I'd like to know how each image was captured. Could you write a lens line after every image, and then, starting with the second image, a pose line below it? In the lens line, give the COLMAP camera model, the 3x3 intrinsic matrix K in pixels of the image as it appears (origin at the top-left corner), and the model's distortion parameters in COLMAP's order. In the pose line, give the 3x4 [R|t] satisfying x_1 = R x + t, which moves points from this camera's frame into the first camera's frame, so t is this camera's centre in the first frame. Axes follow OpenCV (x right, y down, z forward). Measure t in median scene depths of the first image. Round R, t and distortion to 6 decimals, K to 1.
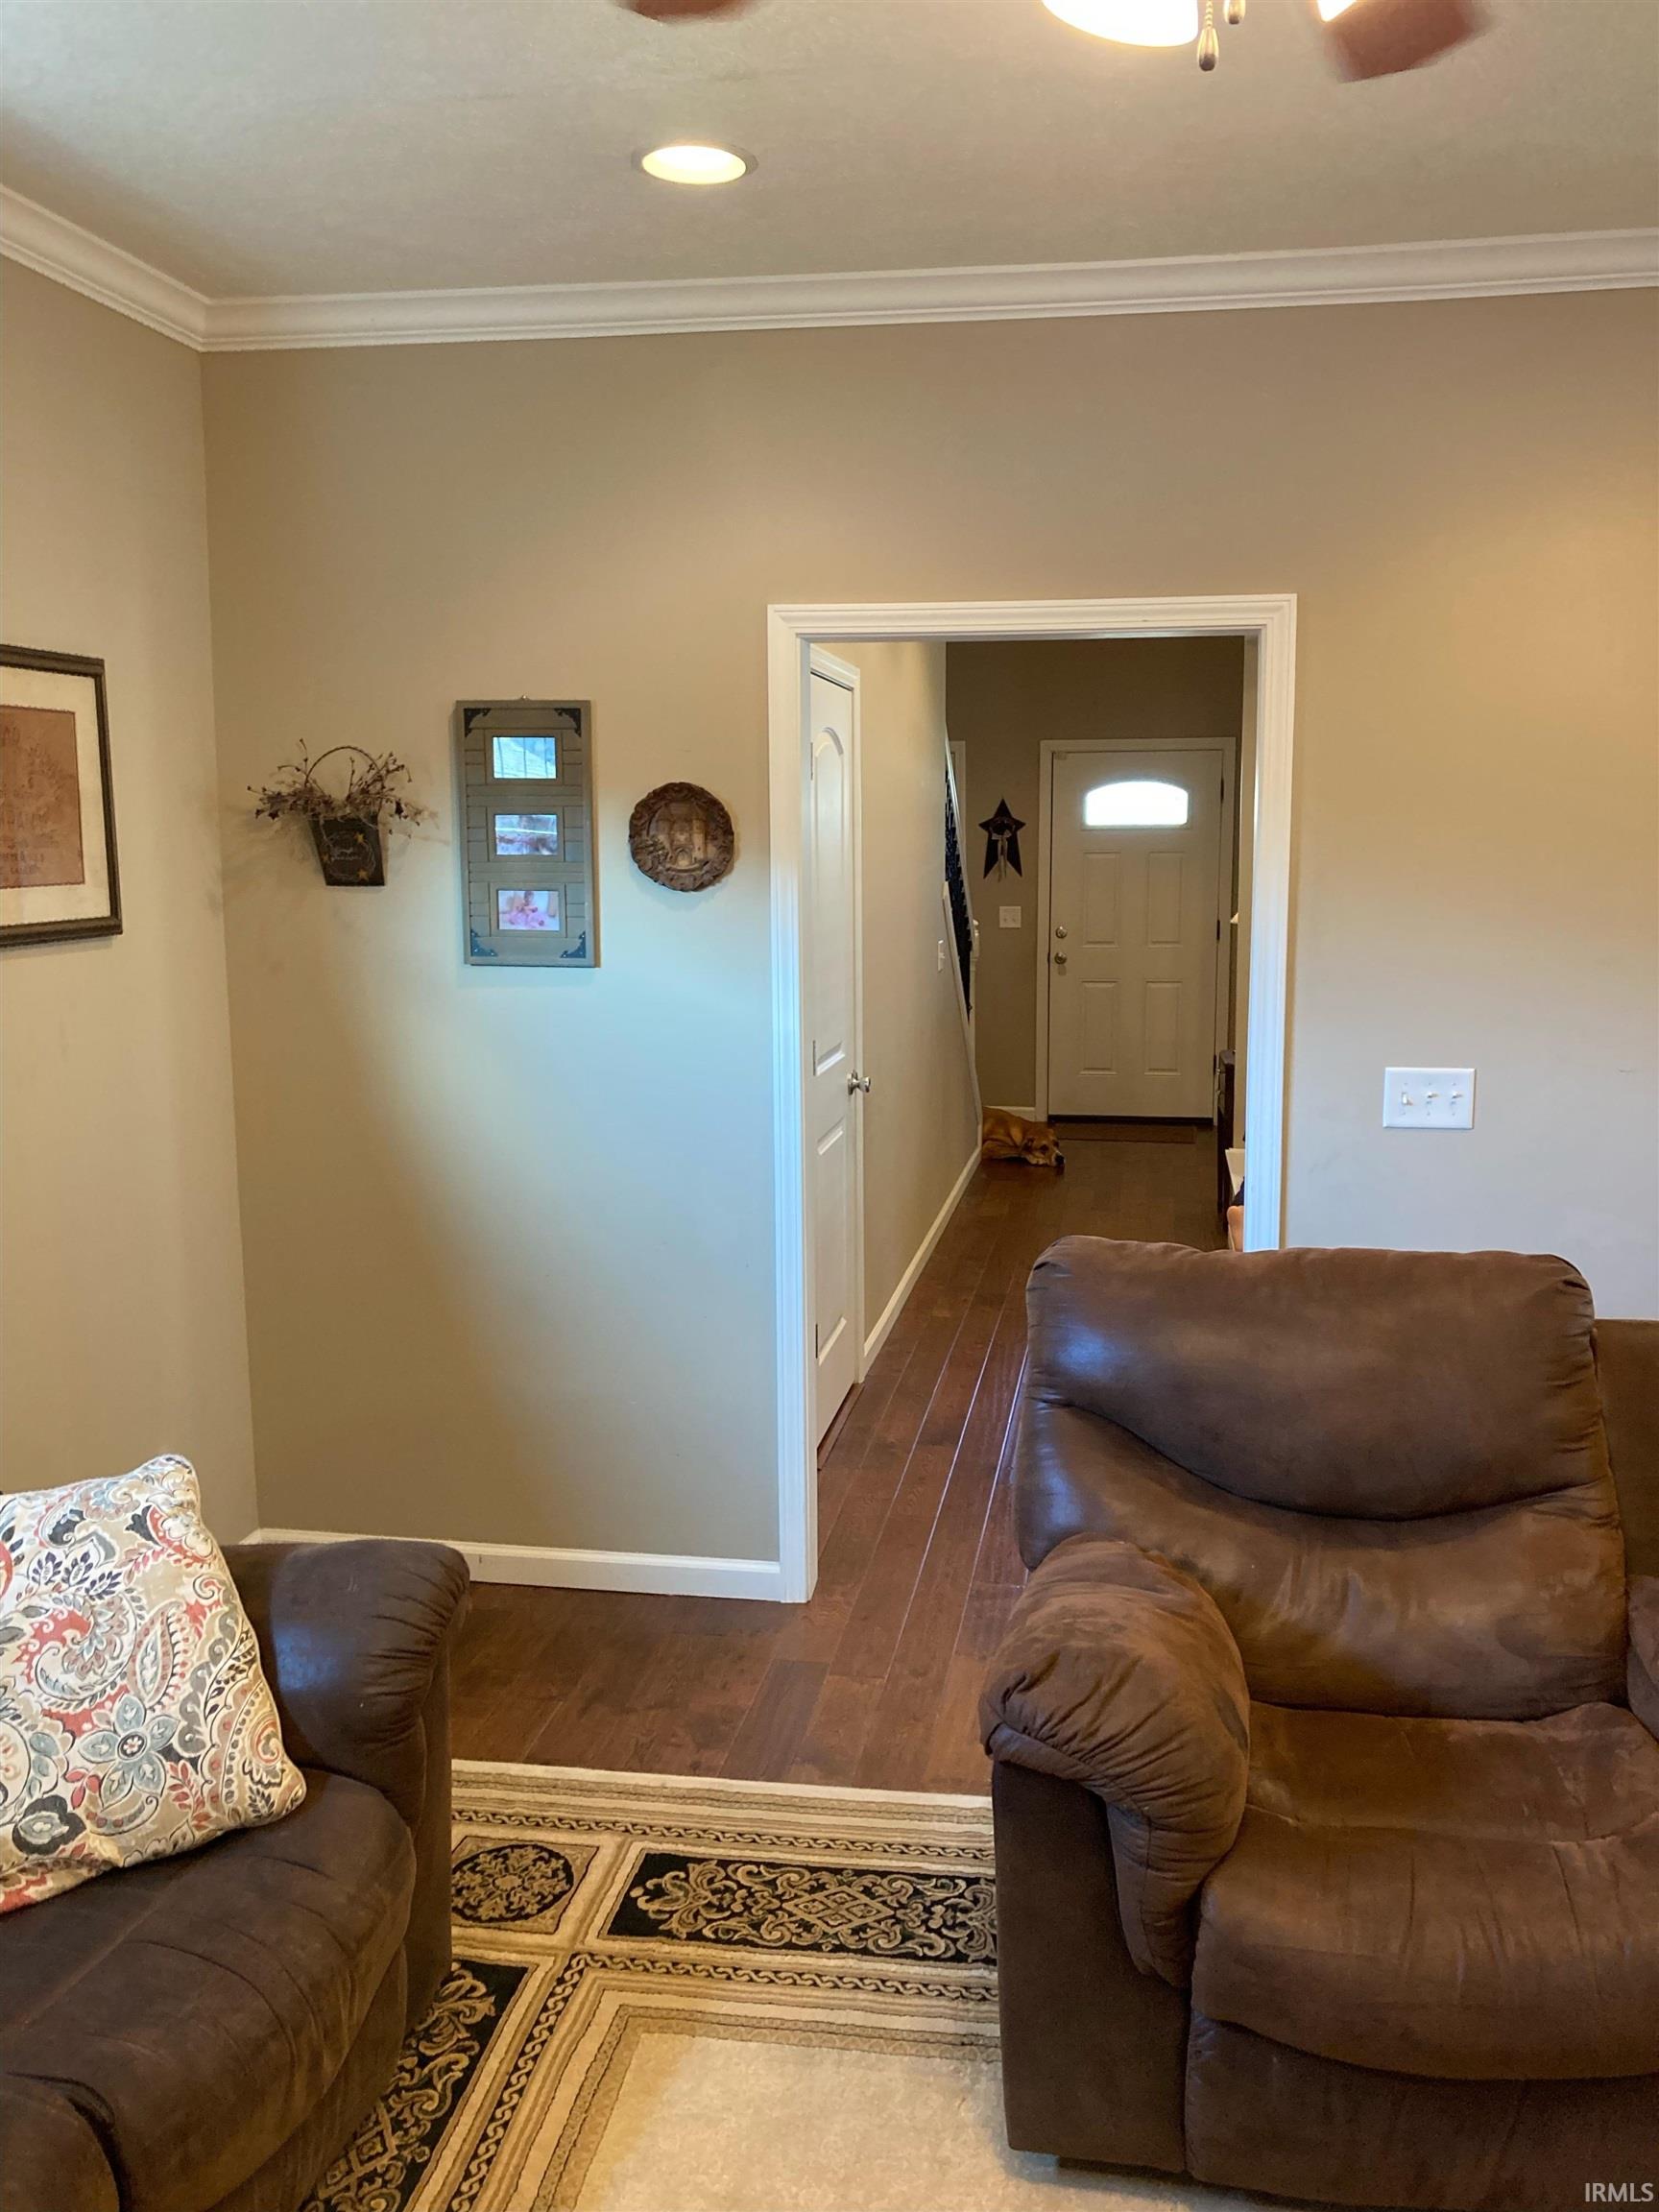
lens RADIAL K [[1812.7, 0, 864.2], [0, 1812.7, 1078.6], [0, 0, 1]] dist [0.031900, -0.029510]
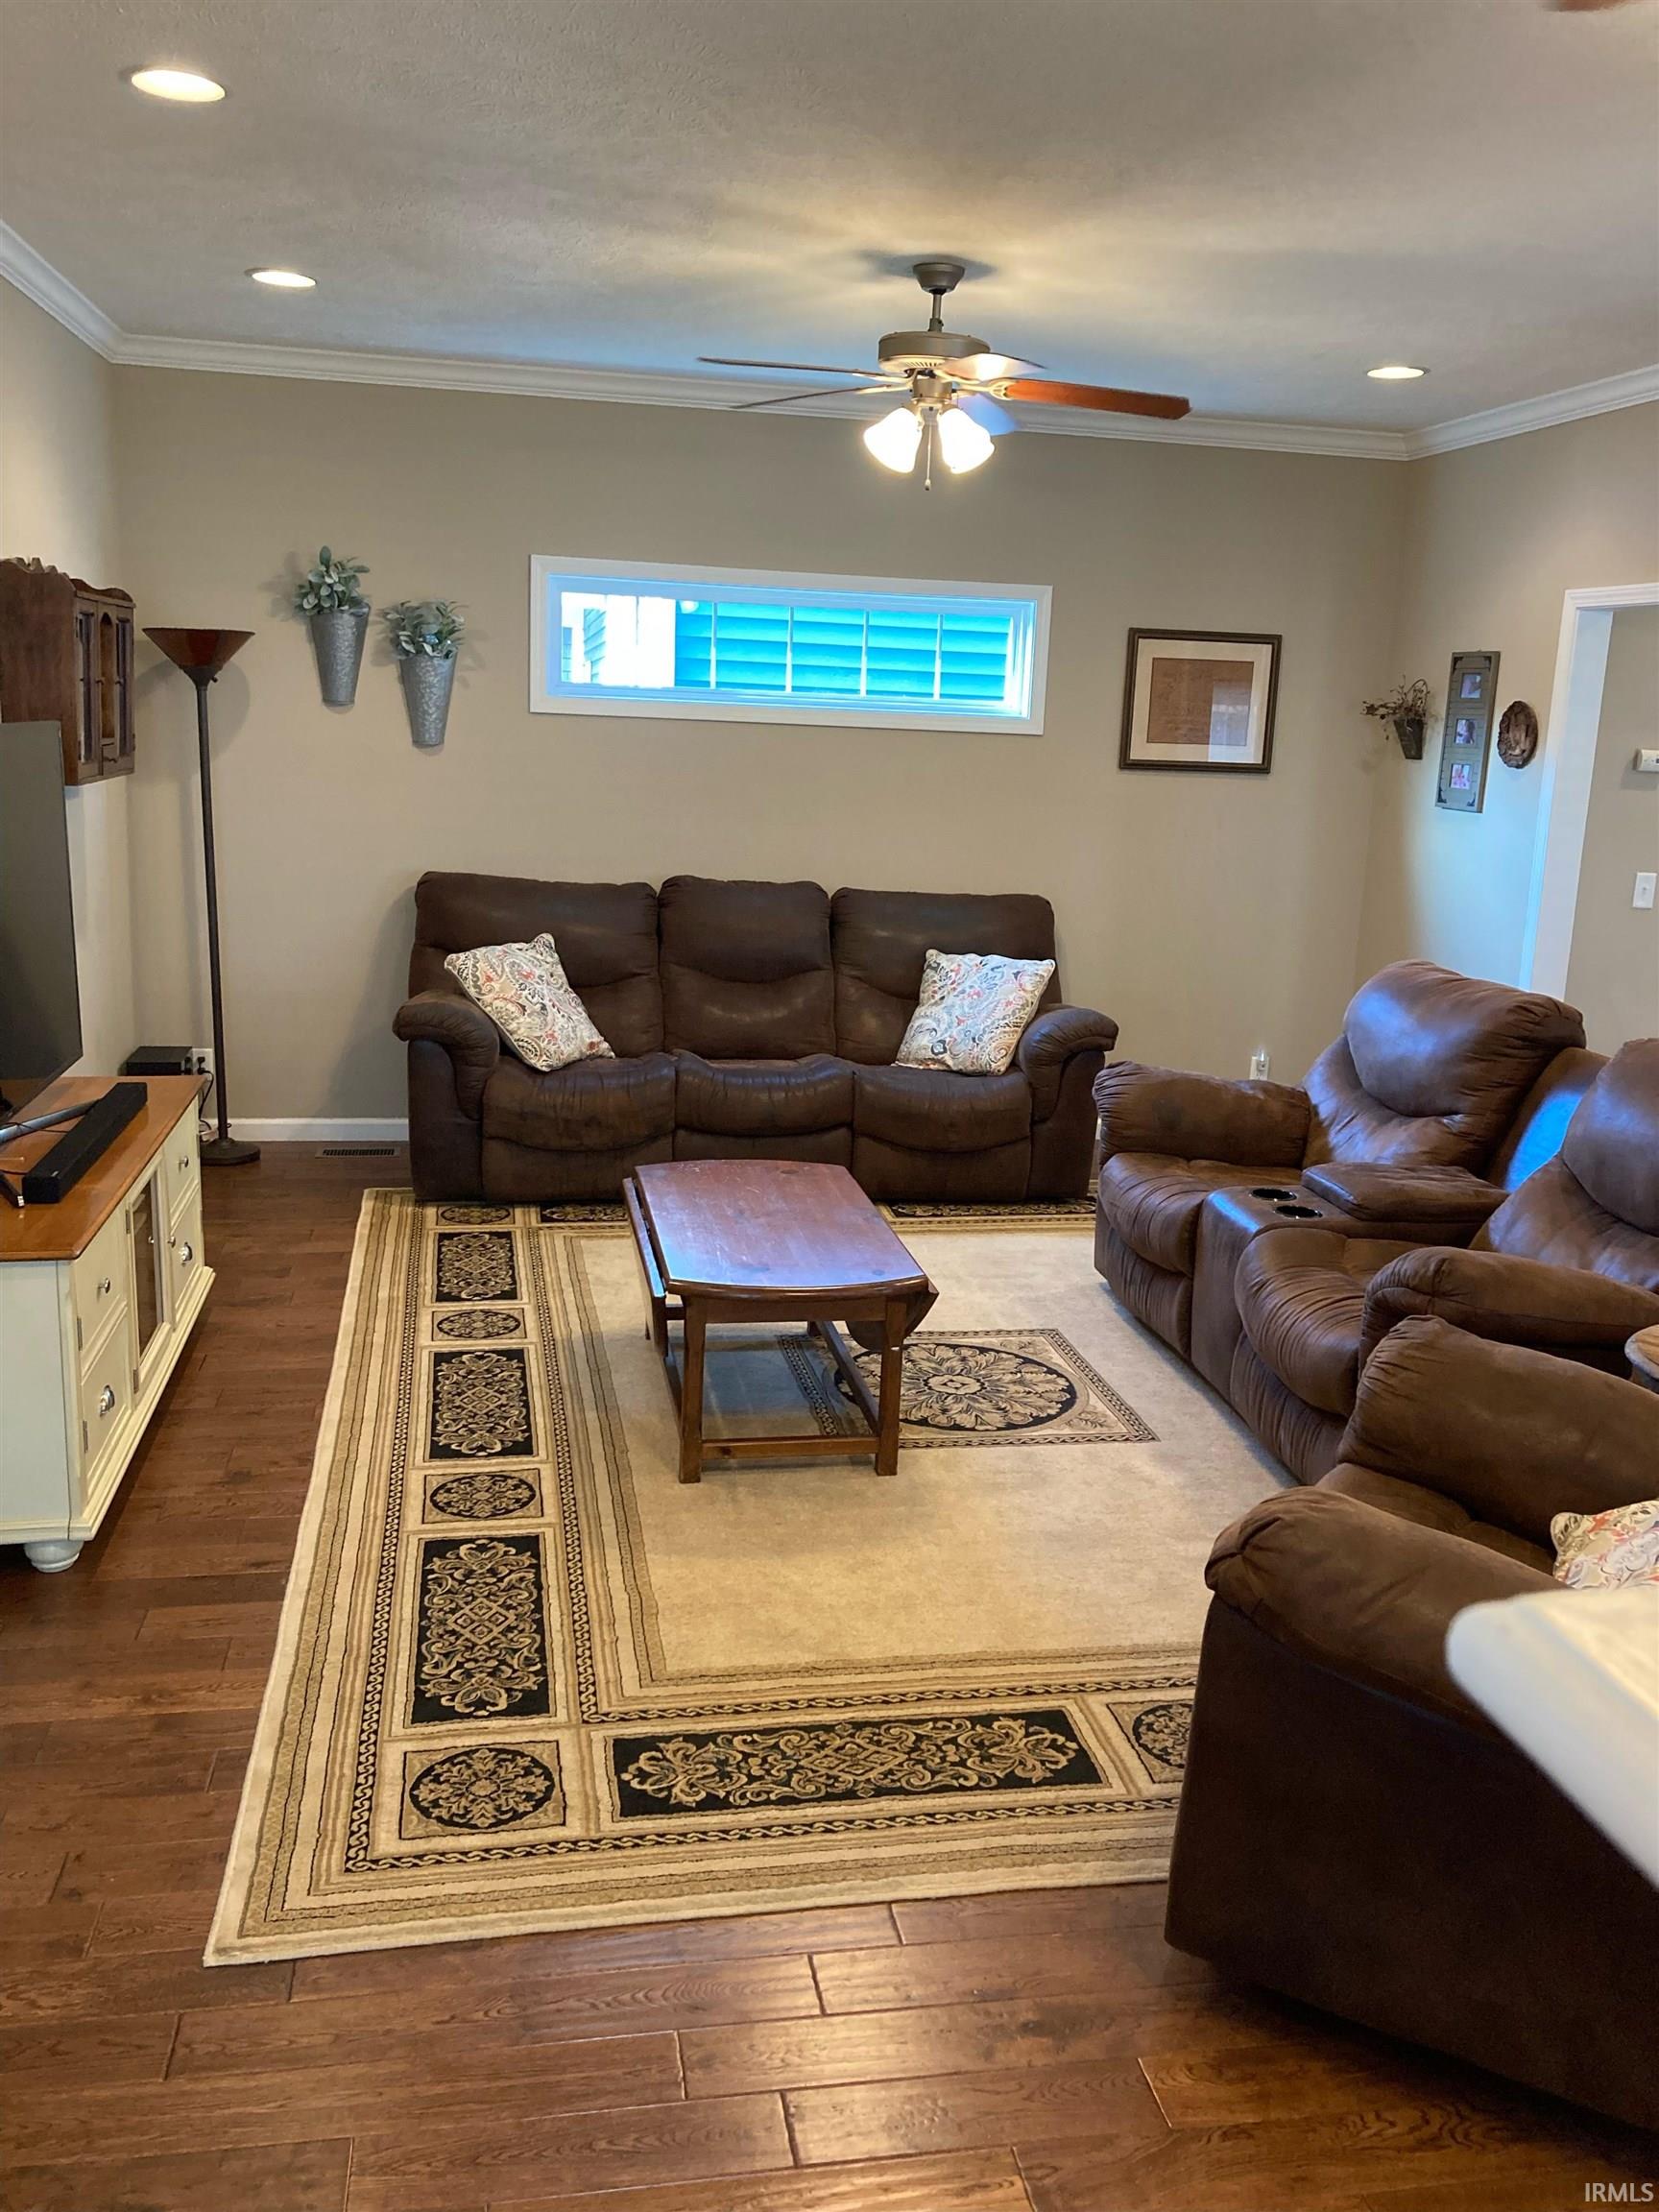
lens RADIAL K [[1812.7, 0, 840.2], [0, 1812.7, 1090.4], [0, 0, 1]] dist [0.031900, -0.029510]
pose [[0.344883, 0.213373, -0.914072, 1.221465], [-0.169147, 0.972006, 0.163077, 0.012467], [0.923280, 0.098370, 0.371320, -0.132316]]
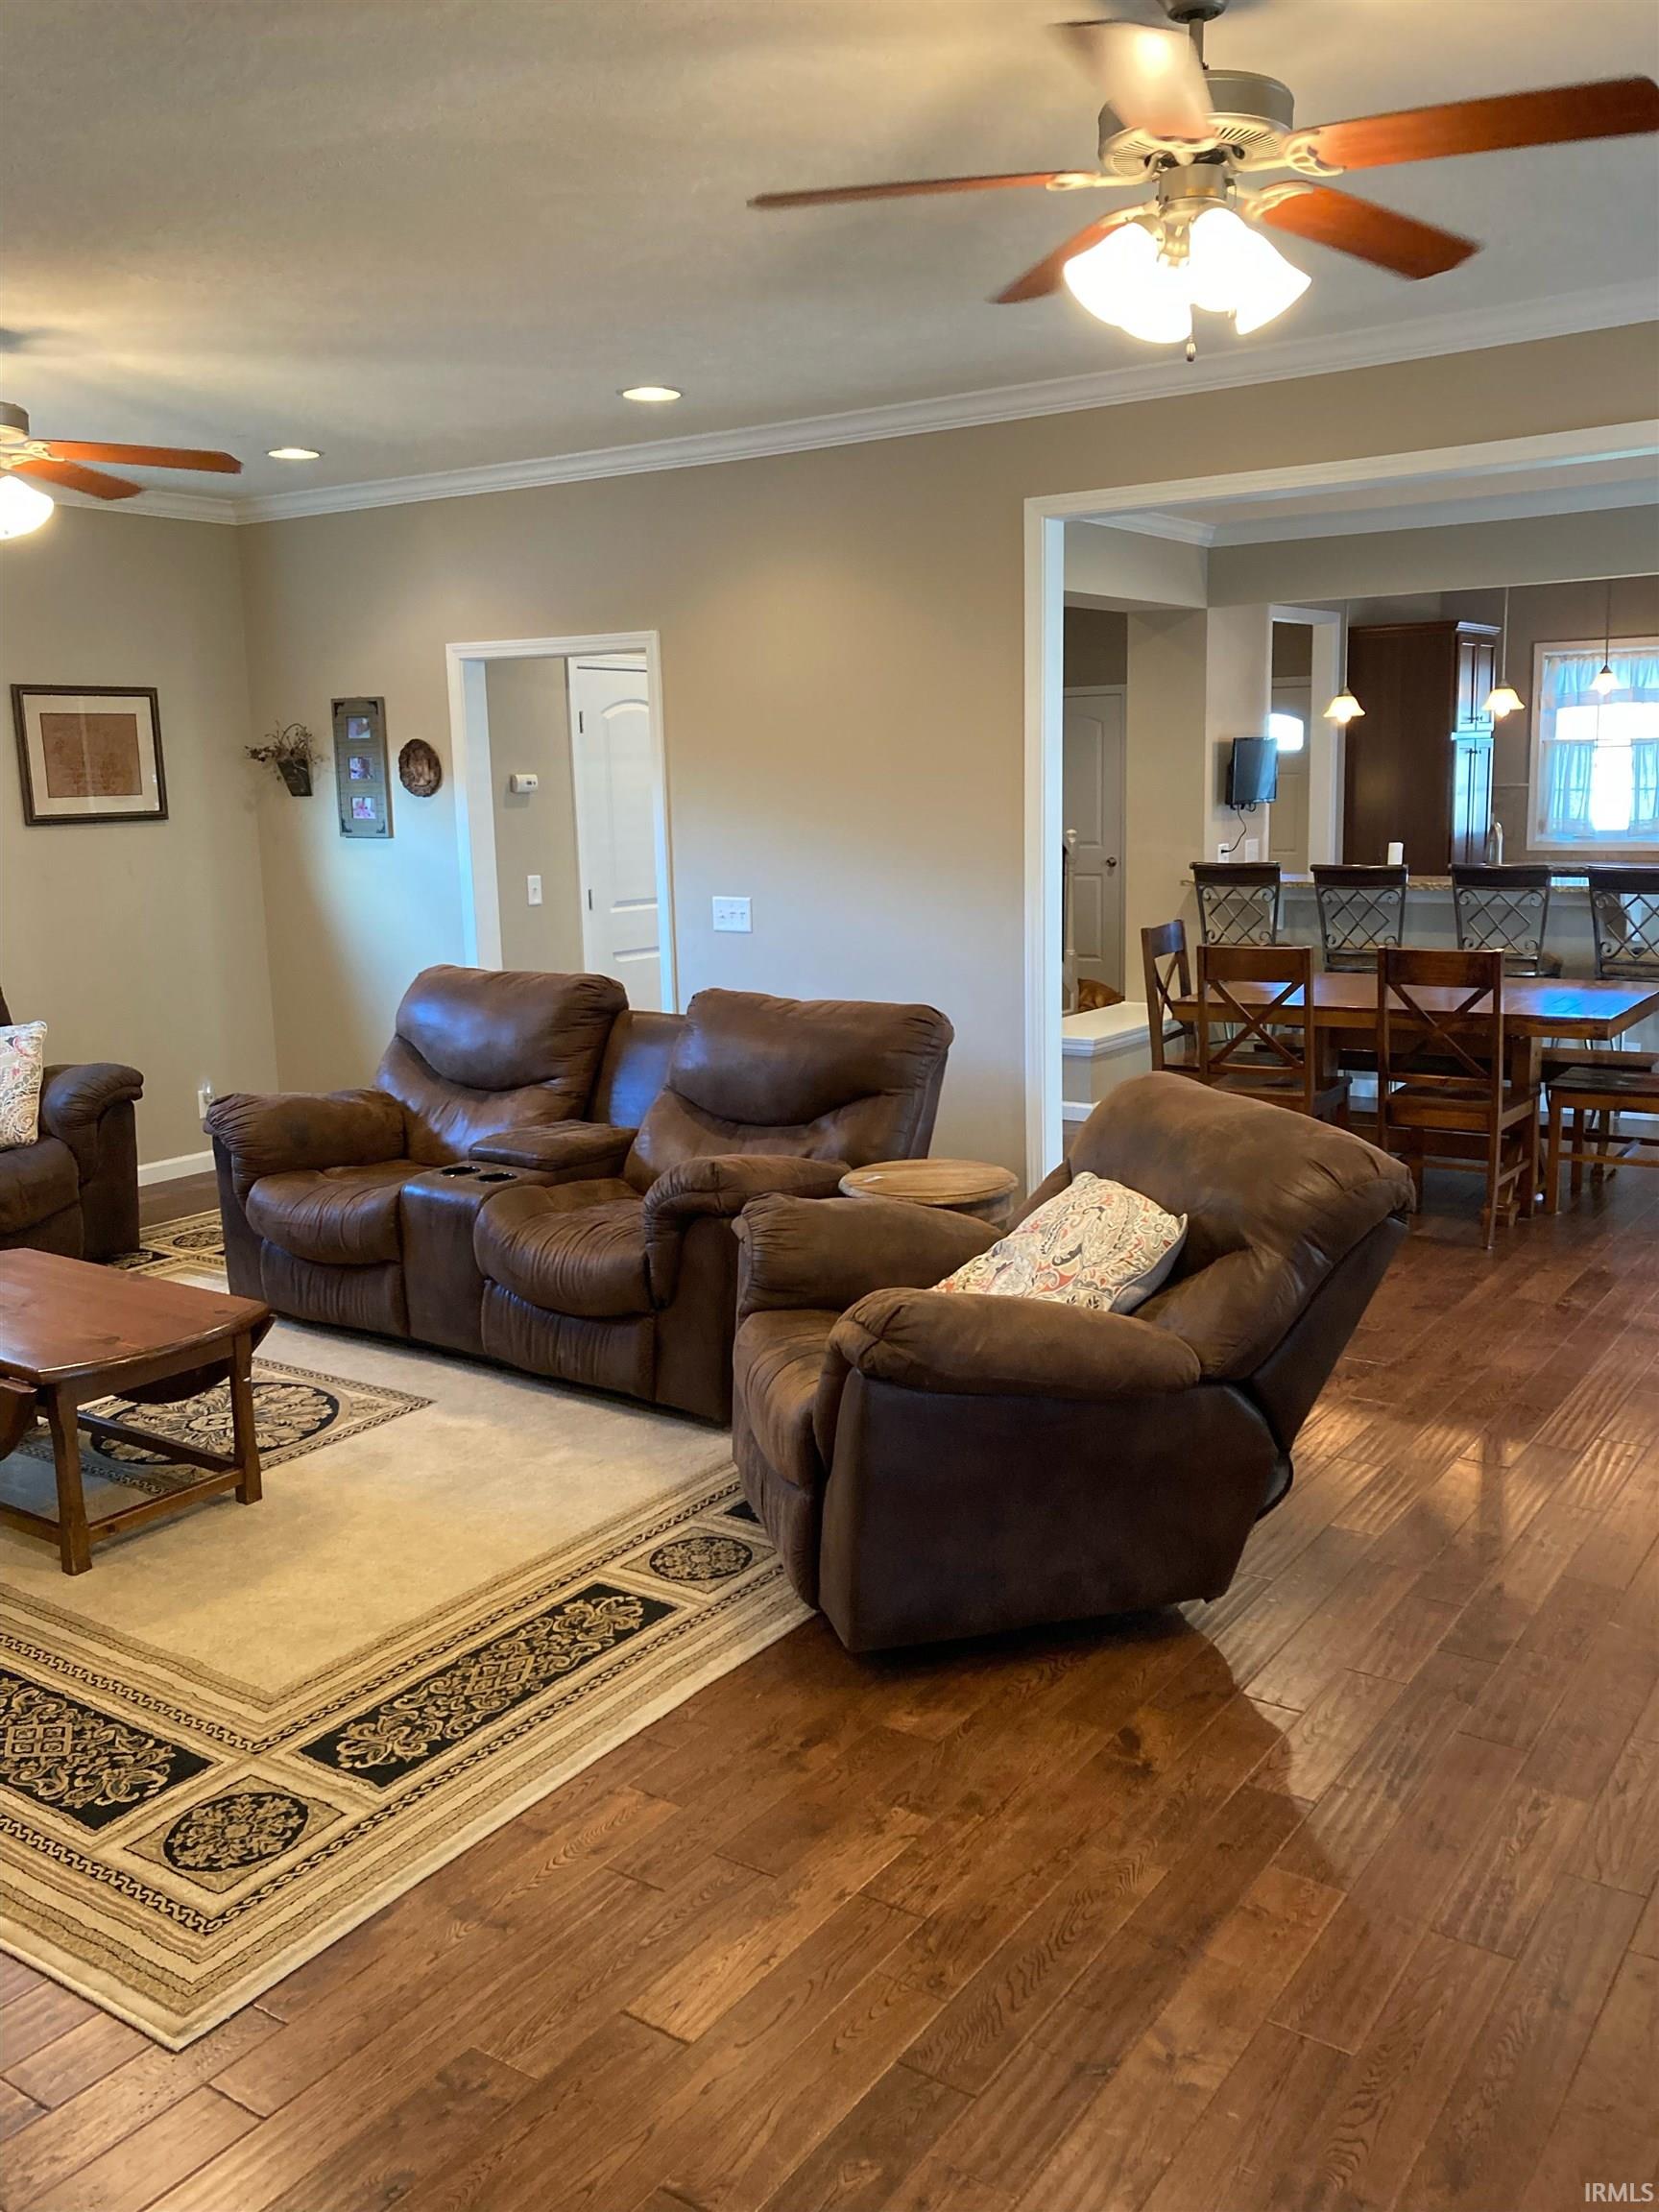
lens RADIAL K [[1812.7, 0, 845.8], [0, 1812.7, 1105.8], [0, 0, 1]] dist [0.031900, -0.029510]
pose [[0.905796, 0.065988, -0.418545, 1.089463], [-0.040527, 0.996762, 0.069443, 0.065523], [0.421772, -0.045939, 0.905537, -0.527969]]
